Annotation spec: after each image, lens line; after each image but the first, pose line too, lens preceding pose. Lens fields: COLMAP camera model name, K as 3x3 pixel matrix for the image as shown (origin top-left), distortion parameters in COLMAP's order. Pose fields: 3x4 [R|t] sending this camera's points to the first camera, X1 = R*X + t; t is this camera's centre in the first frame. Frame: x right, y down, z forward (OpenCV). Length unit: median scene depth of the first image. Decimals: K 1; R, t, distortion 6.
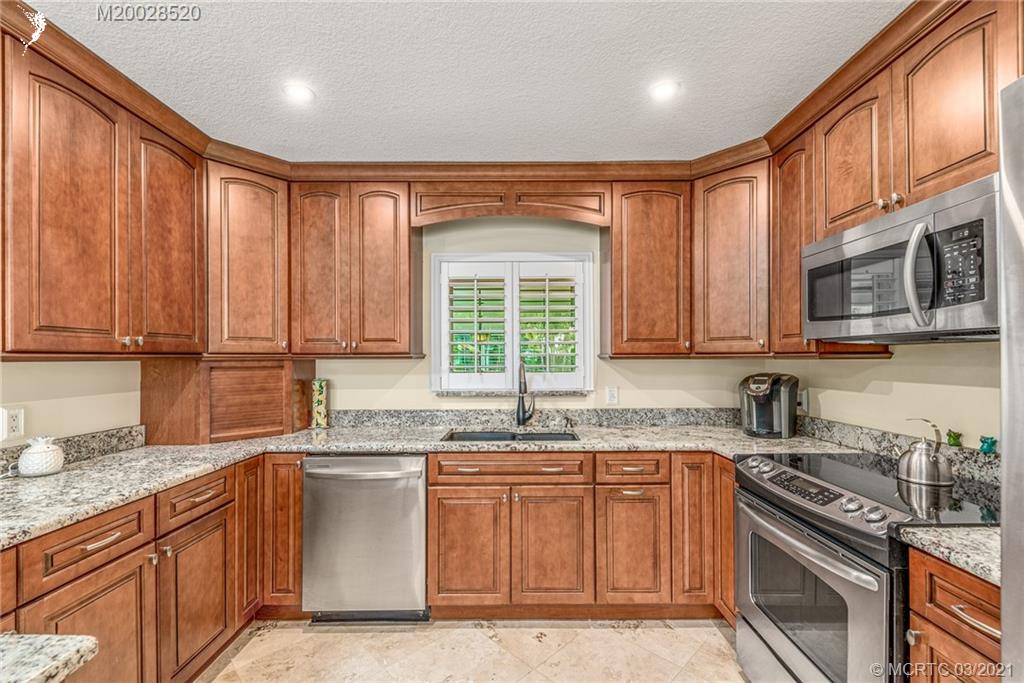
lens RADIAL K [[426.3, 0, 513.9], [0, 426.3, 353.2], [0, 0, 1]] dist [0.010683, -0.005221]
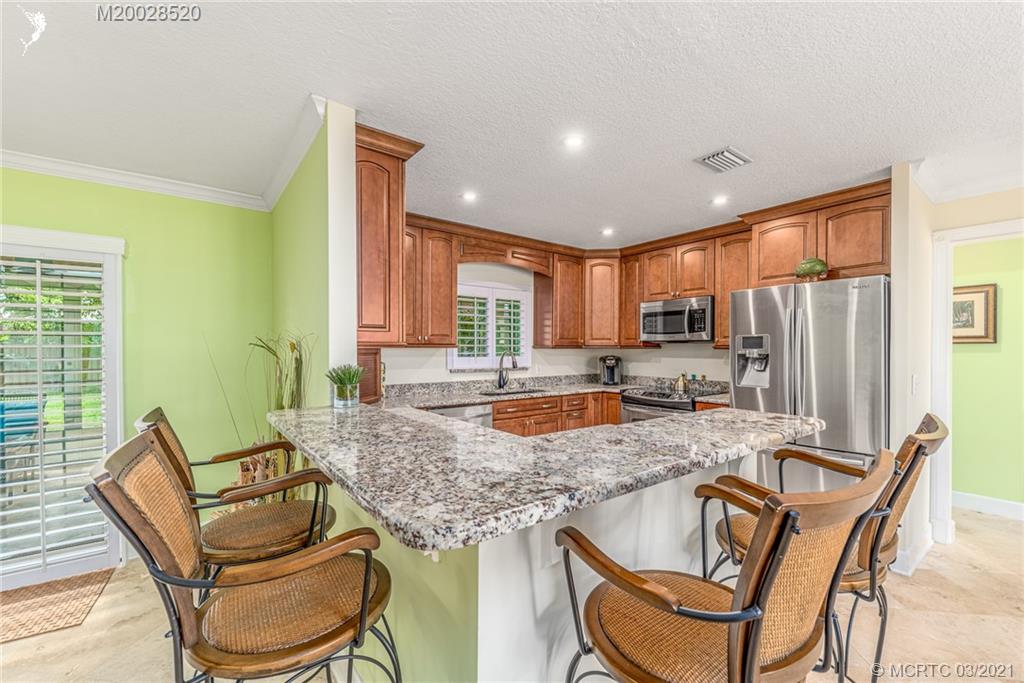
lens RADIAL K [[426.3, 0, 511.8], [0, 426.3, 350.1], [0, 0, 1]] dist [0.010683, -0.005221]
pose [[0.793857, 0.002756, 0.608098, -1.191705], [-0.012266, 0.999859, 0.011481, 0.001048], [-0.607981, -0.016574, 0.793779, -0.421416]]
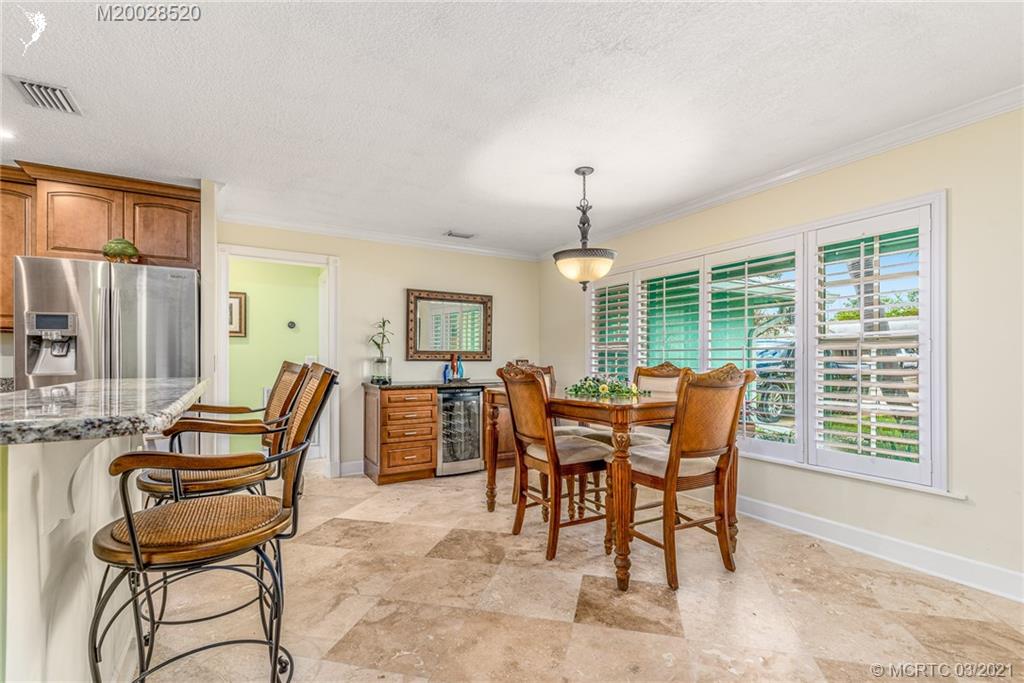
lens RADIAL K [[458.9, 0, 525.7], [0, 458.9, 355.4], [0, 0, 1]] dist [-0.001603, -0.001674]
pose [[-0.532120, 0.008279, 0.846628, -1.481790], [-0.007410, 0.999868, -0.014435, 0.087724], [-0.846636, -0.013955, -0.531989, -0.213915]]
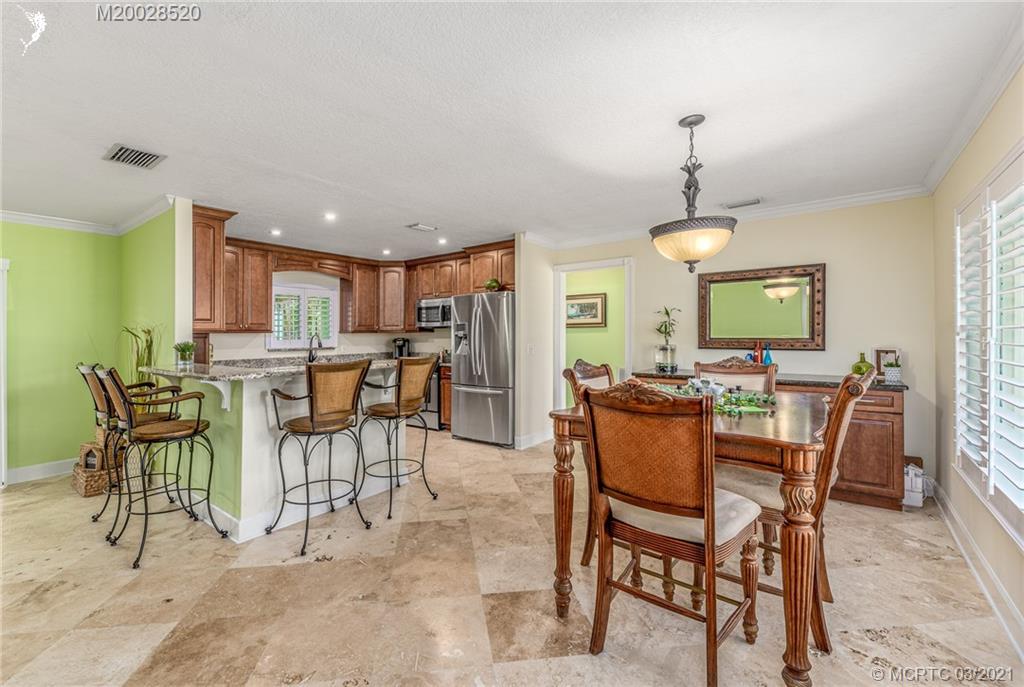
lens RADIAL K [[448.5, 0, 487.8], [0, 448.5, 324.1], [0, 0, 1]] dist [0.007363, -0.000079]
pose [[0.621765, 0.016420, 0.783031, -1.554797], [-0.002262, 0.999814, -0.019169, 0.011658], [-0.783200, 0.010147, 0.621687, -1.476451]]
